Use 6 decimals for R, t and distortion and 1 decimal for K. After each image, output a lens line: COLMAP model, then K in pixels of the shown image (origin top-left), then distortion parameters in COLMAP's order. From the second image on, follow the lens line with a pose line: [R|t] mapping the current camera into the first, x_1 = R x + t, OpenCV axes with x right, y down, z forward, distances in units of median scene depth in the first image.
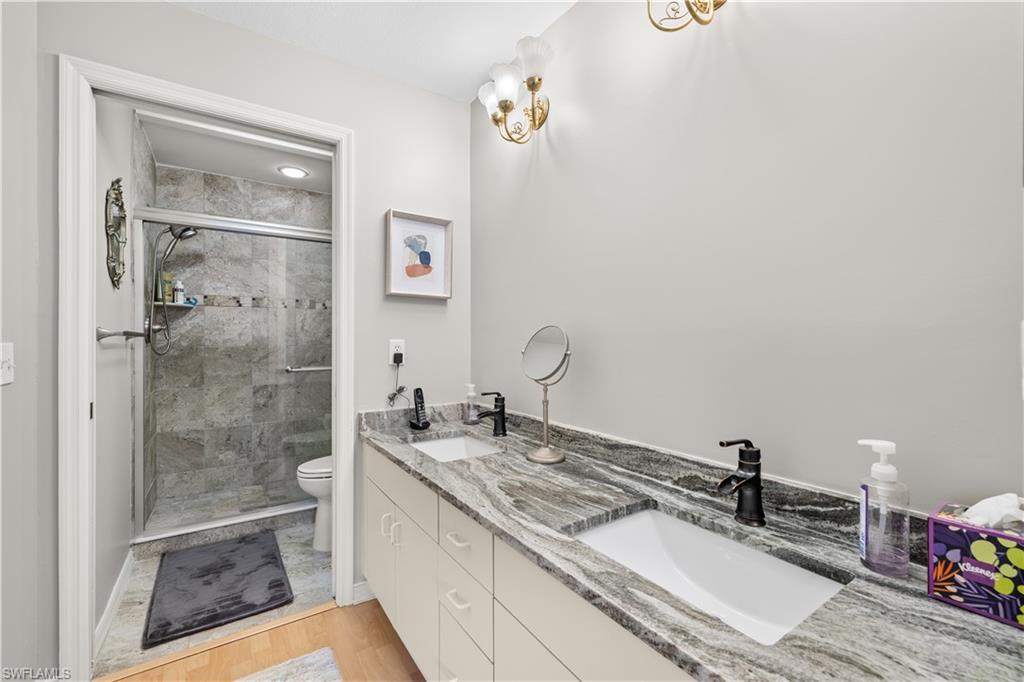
lens RADIAL K [[436.9, 0, 507.2], [0, 436.9, 337.8], [0, 0, 1]] dist [-0.000792, 0.000258]
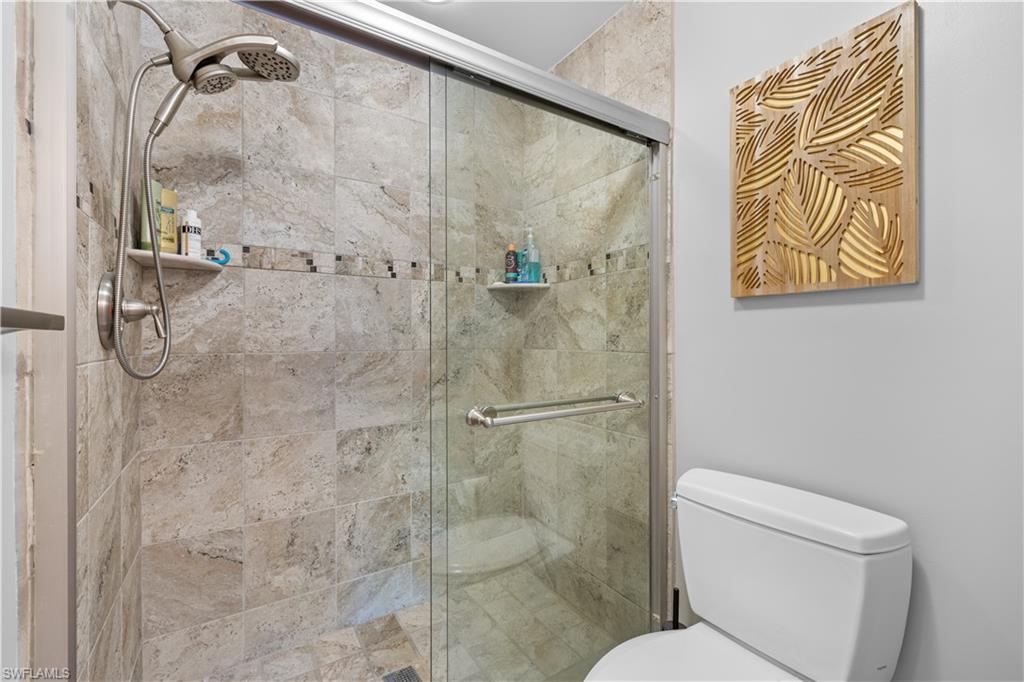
lens RADIAL K [[436.9, 0, 507.2], [0, 436.9, 337.8], [0, 0, 1]] dist [-0.000792, 0.000258]
pose [[0.999819, 0.000288, -0.019015, -0.394193], [-0.000264, 0.999999, 0.001224, 0.002427], [0.019015, -0.001219, 0.999818, 0.525192]]
